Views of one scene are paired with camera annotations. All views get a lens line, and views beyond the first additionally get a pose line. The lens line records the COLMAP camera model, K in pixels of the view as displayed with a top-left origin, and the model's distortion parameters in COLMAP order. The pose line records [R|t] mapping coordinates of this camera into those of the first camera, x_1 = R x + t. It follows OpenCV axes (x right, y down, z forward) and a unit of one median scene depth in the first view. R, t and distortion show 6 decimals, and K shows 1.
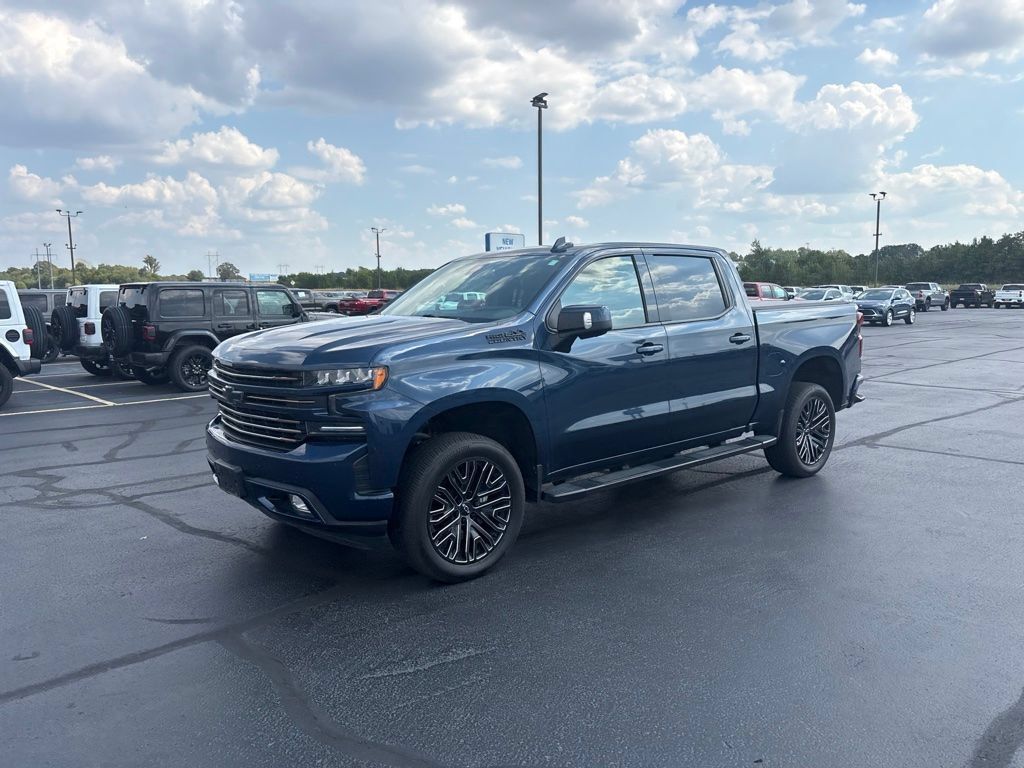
lens RADIAL K [[784.5, 0, 510.7], [0, 784.5, 383.7], [0, 0, 1]] dist [0.044431, -0.043670]
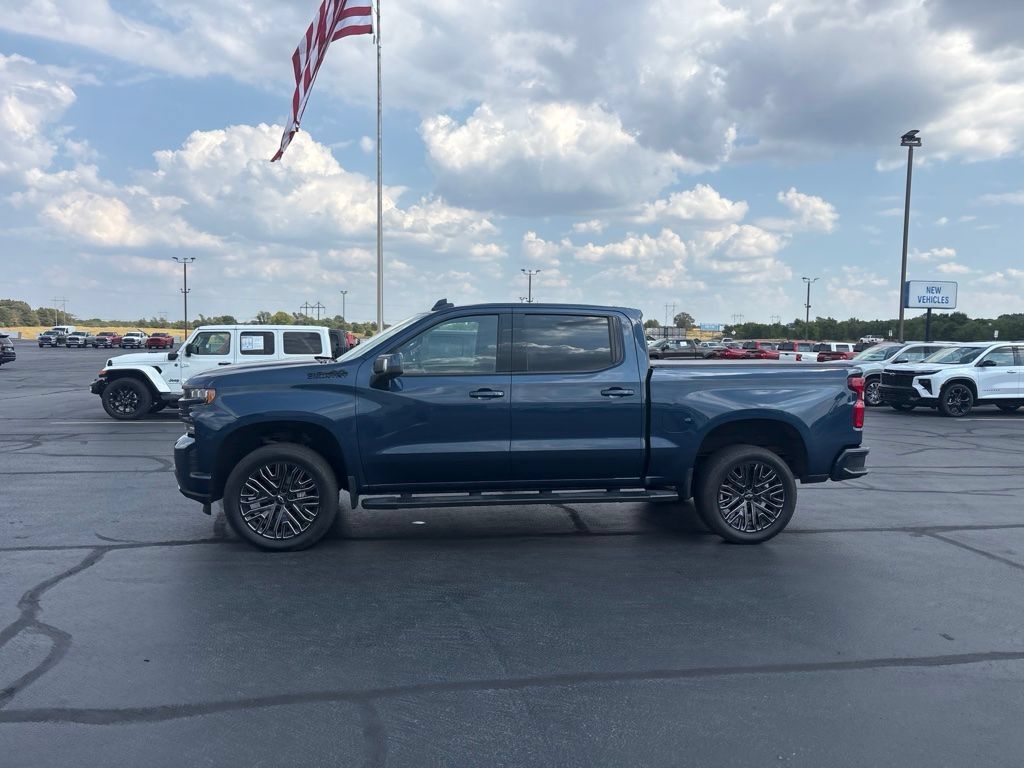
lens RADIAL K [[784.5, 0, 511.4], [0, 784.5, 381.9], [0, 0, 1]] dist [0.044431, -0.043670]
pose [[0.842937, 0.054144, -0.535280, 0.695902], [-0.088648, 0.995302, -0.038925, -0.017010], [0.530658, 0.080263, 0.843777, 0.033008]]
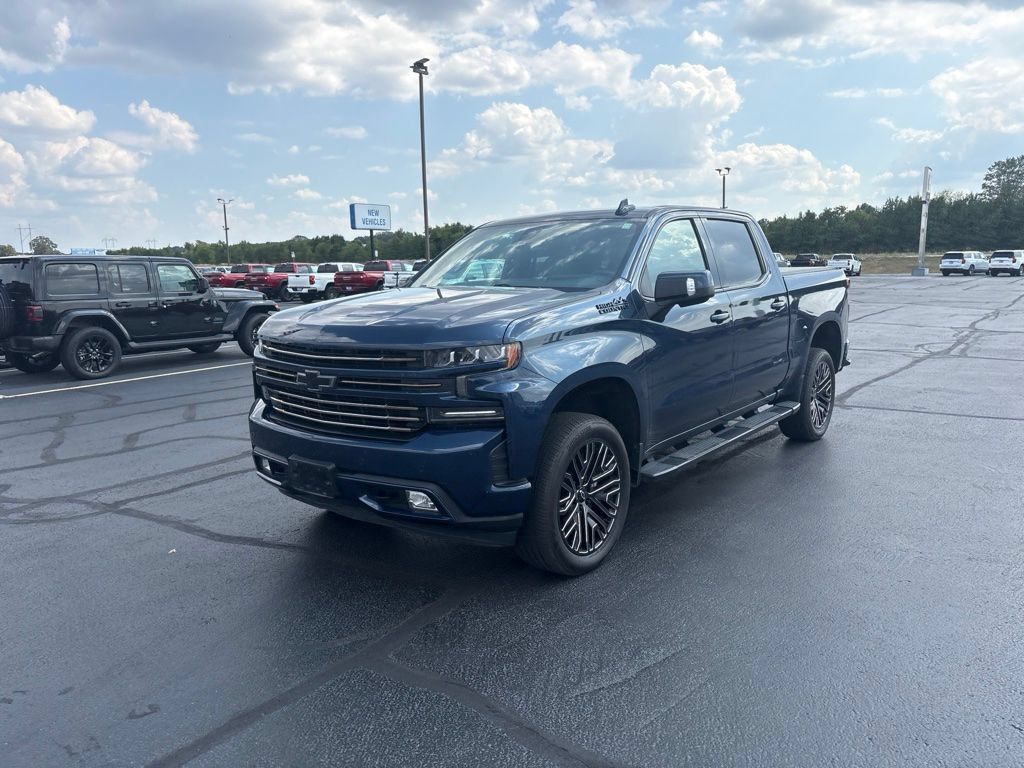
lens RADIAL K [[784.5, 0, 508.2], [0, 784.5, 380.8], [0, 0, 1]] dist [0.044431, -0.043670]
pose [[0.982764, -0.036823, 0.181162, -0.213039], [0.031478, 0.998983, 0.032292, -0.004437], [-0.182167, -0.026033, 0.982923, 0.081583]]
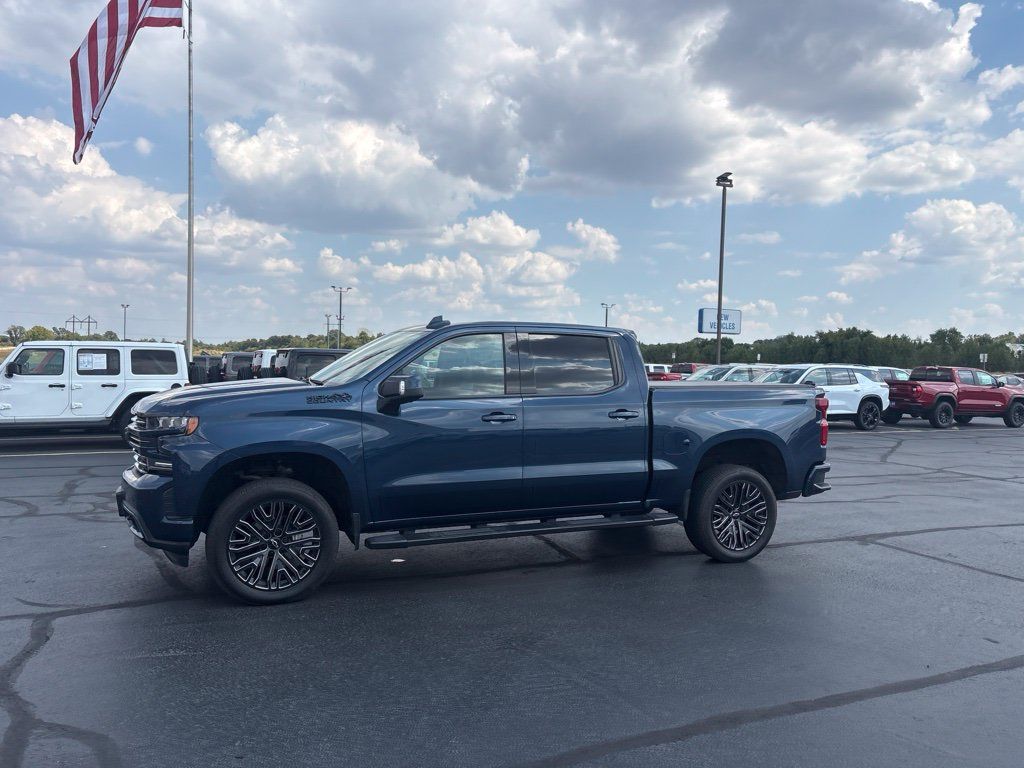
lens RADIAL K [[783.1, 0, 515.5], [0, 783.1, 387.7], [0, 0, 1]] dist [0.038930, -0.028930]
pose [[0.952512, 0.041602, -0.301645, 0.440614], [-0.067952, 0.994683, -0.077388, -0.003315], [0.296821, 0.094210, 0.950274, -0.021360]]
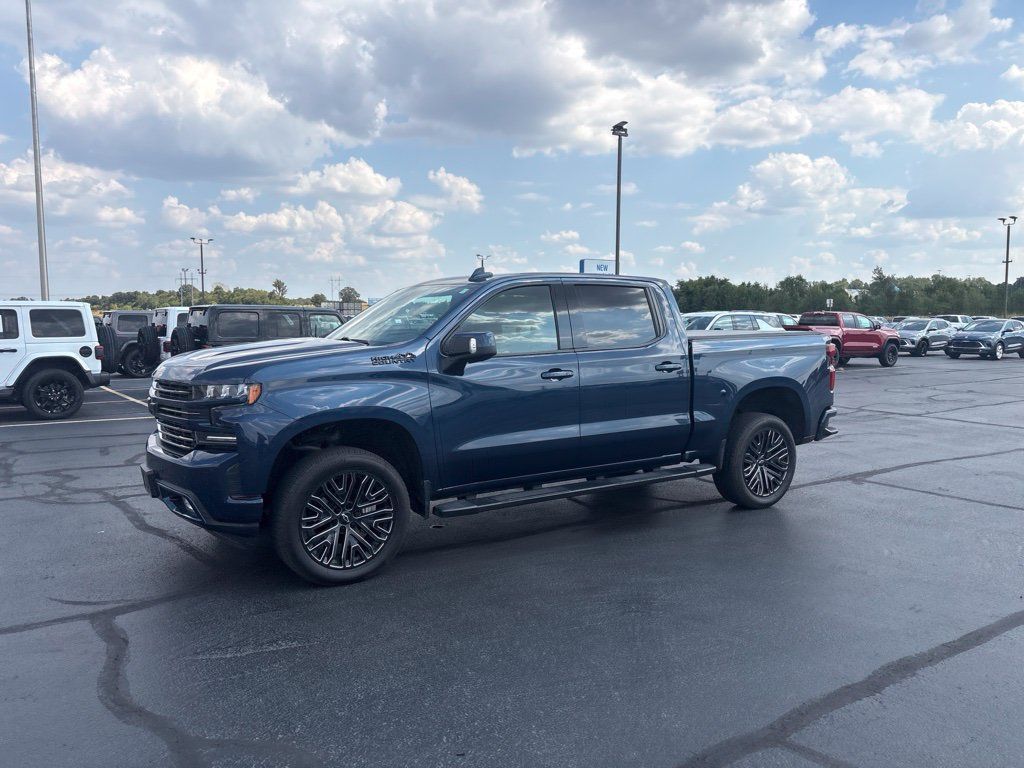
lens RADIAL K [[783.1, 0, 508.2], [0, 783.1, 389.5], [0, 0, 1]] dist [0.038930, -0.028930]
pose [[0.989351, 0.026364, -0.143142, 0.219481], [-0.029848, 0.999307, -0.022242, 0.000368], [0.142457, 0.026277, 0.989452, -0.027434]]
